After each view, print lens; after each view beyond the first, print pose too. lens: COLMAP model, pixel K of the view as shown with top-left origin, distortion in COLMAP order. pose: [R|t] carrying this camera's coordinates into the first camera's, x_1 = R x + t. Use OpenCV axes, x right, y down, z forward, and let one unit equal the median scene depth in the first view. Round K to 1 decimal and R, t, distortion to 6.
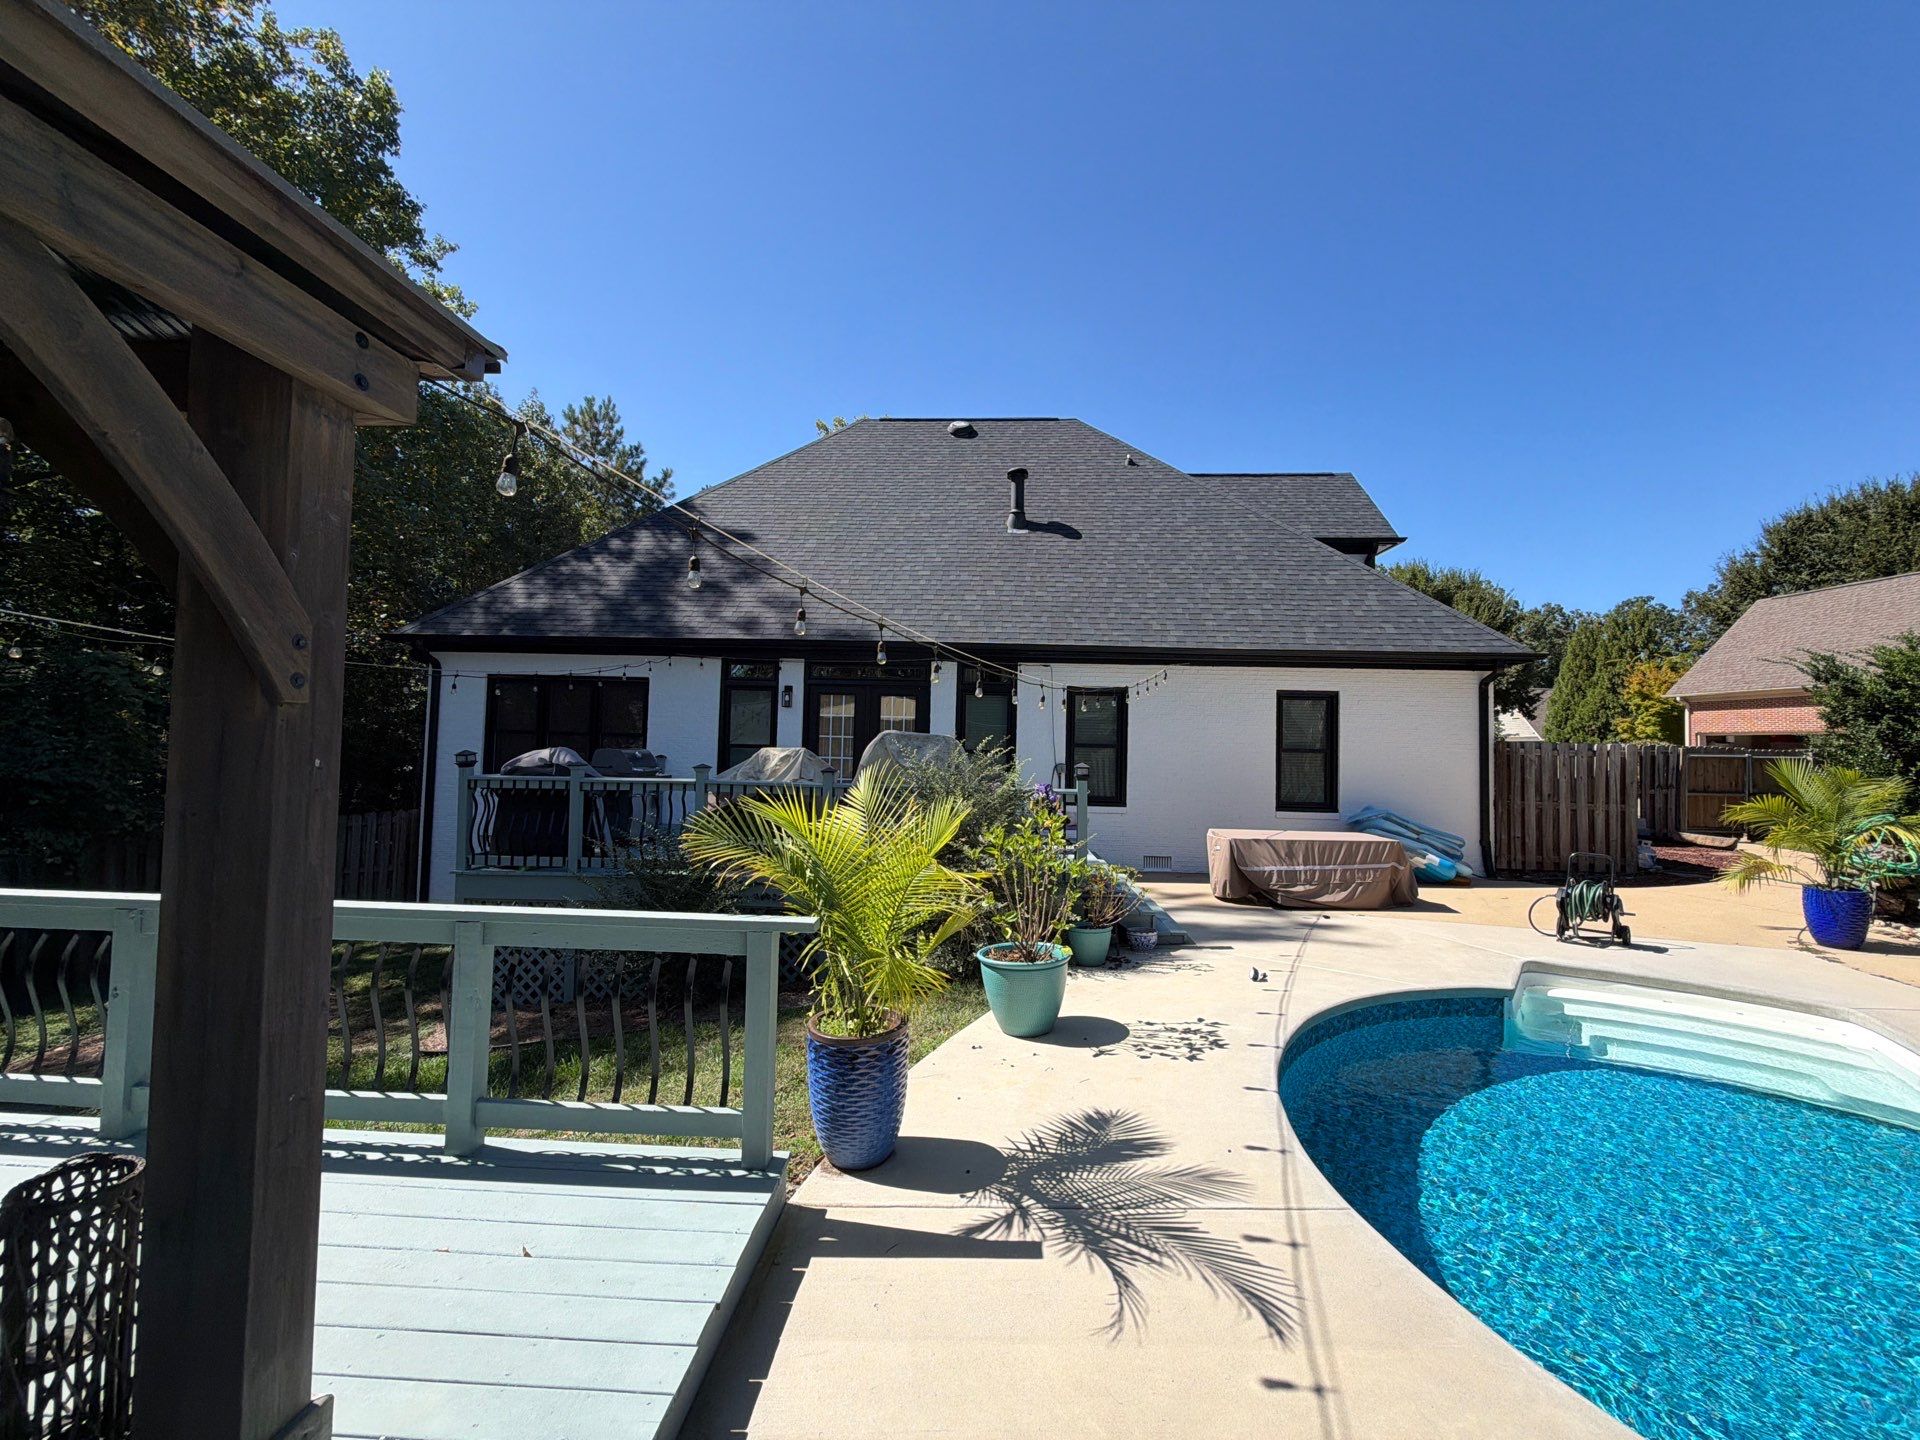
lens RADIAL K [[803.7, 0, 960.0], [0, 803.7, 720.0], [0, 0, 1]] dist [-0.001091, -0.000119]
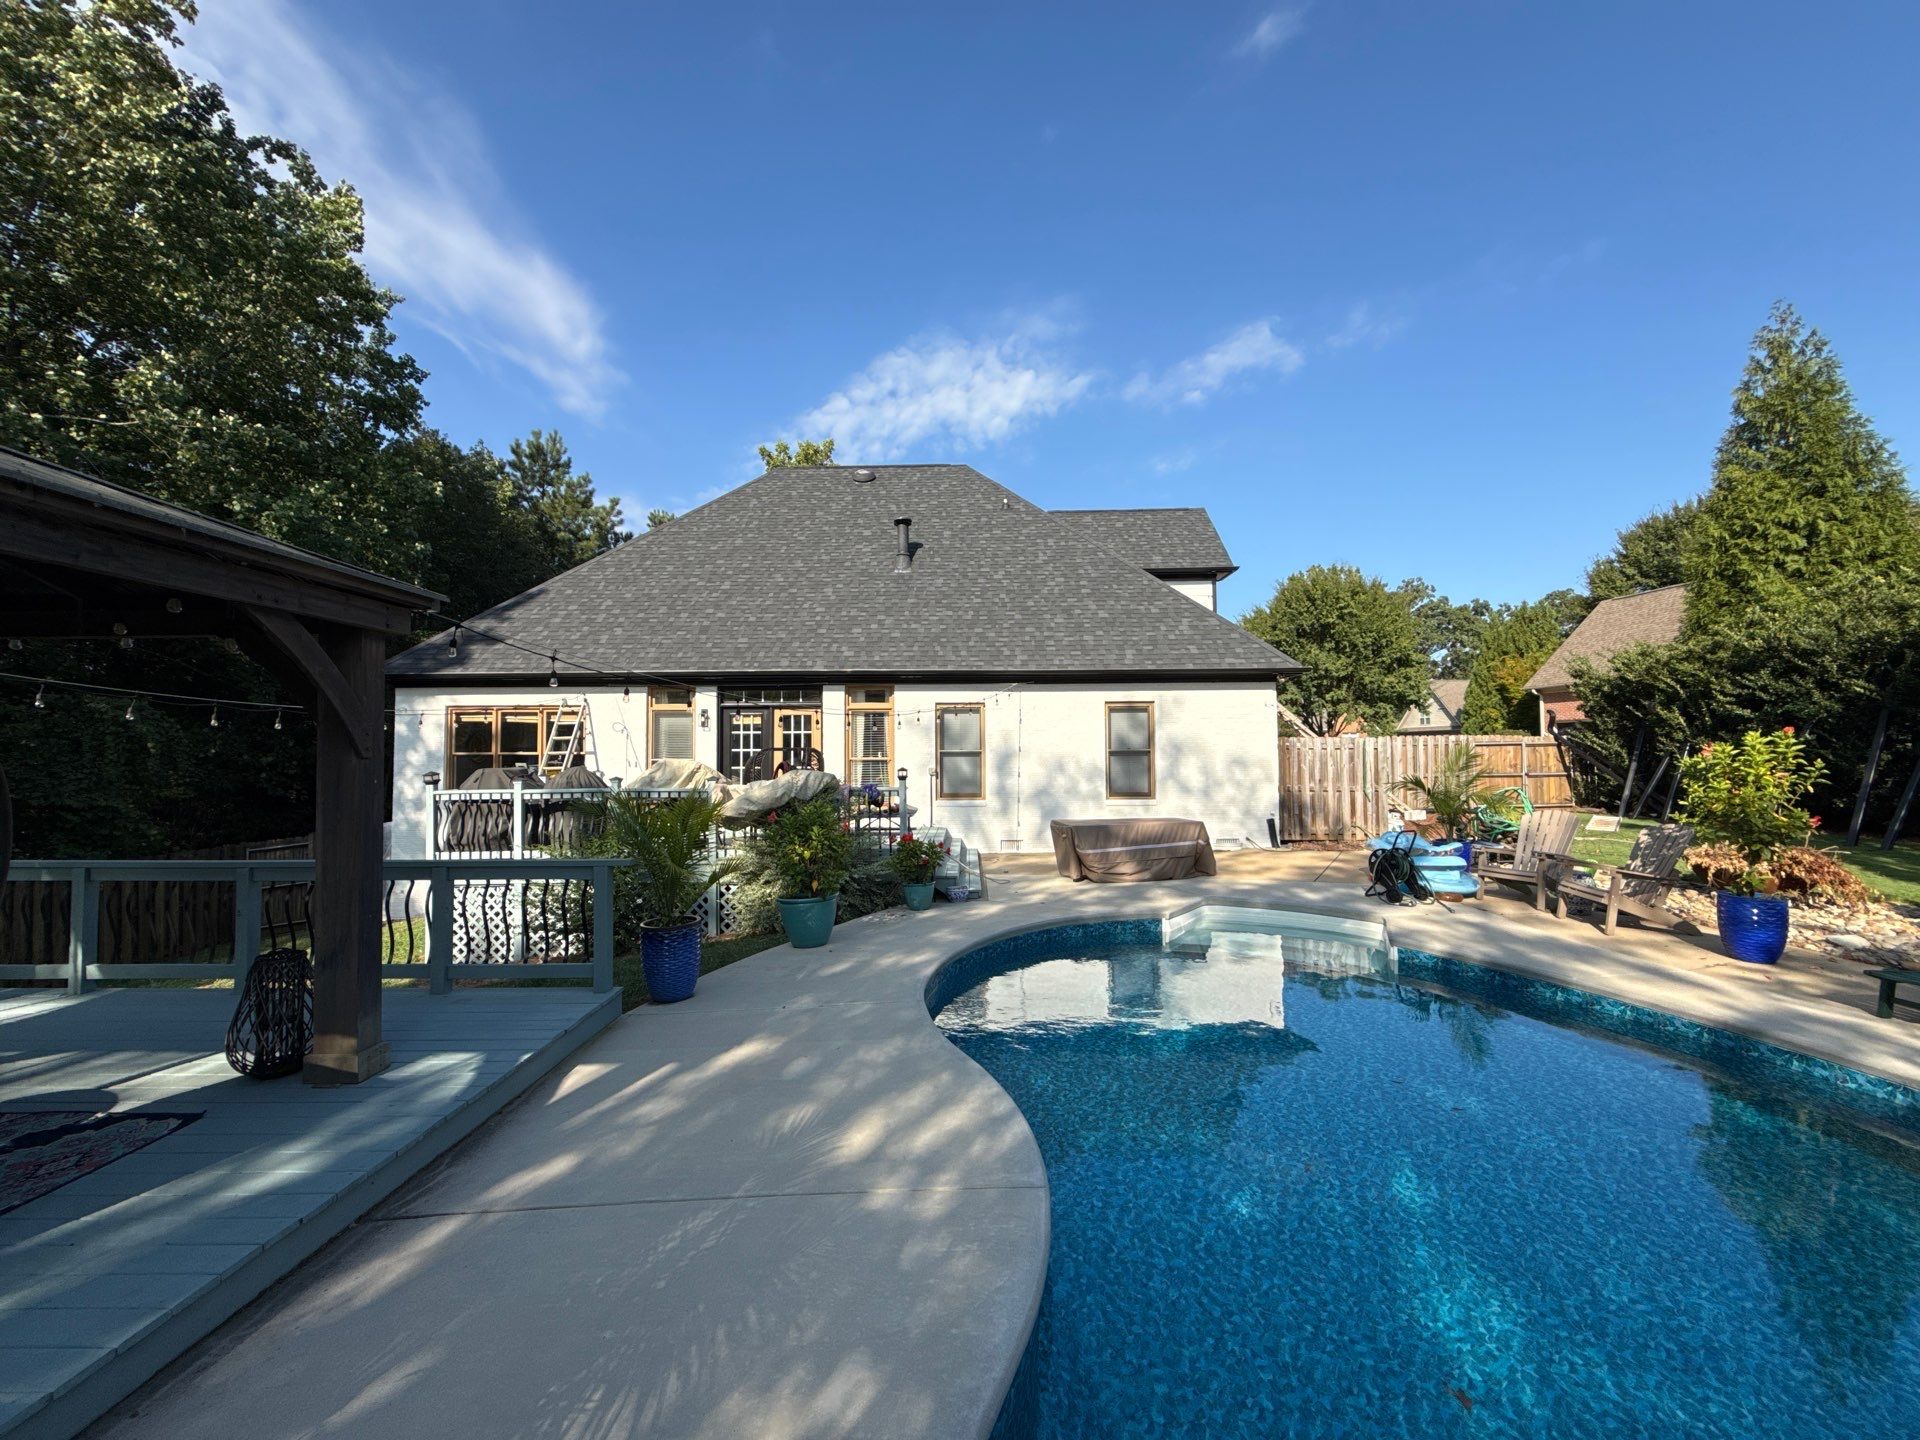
lens RADIAL K [[803.7, 0, 960.0], [0, 803.7, 720.0], [0, 0, 1]] dist [-0.001091, -0.000119]
pose [[0.998763, -0.030769, 0.039056, 0.098571], [0.031092, 0.999487, -0.007696, -0.005860], [-0.038799, 0.008901, 0.999207, -0.166249]]
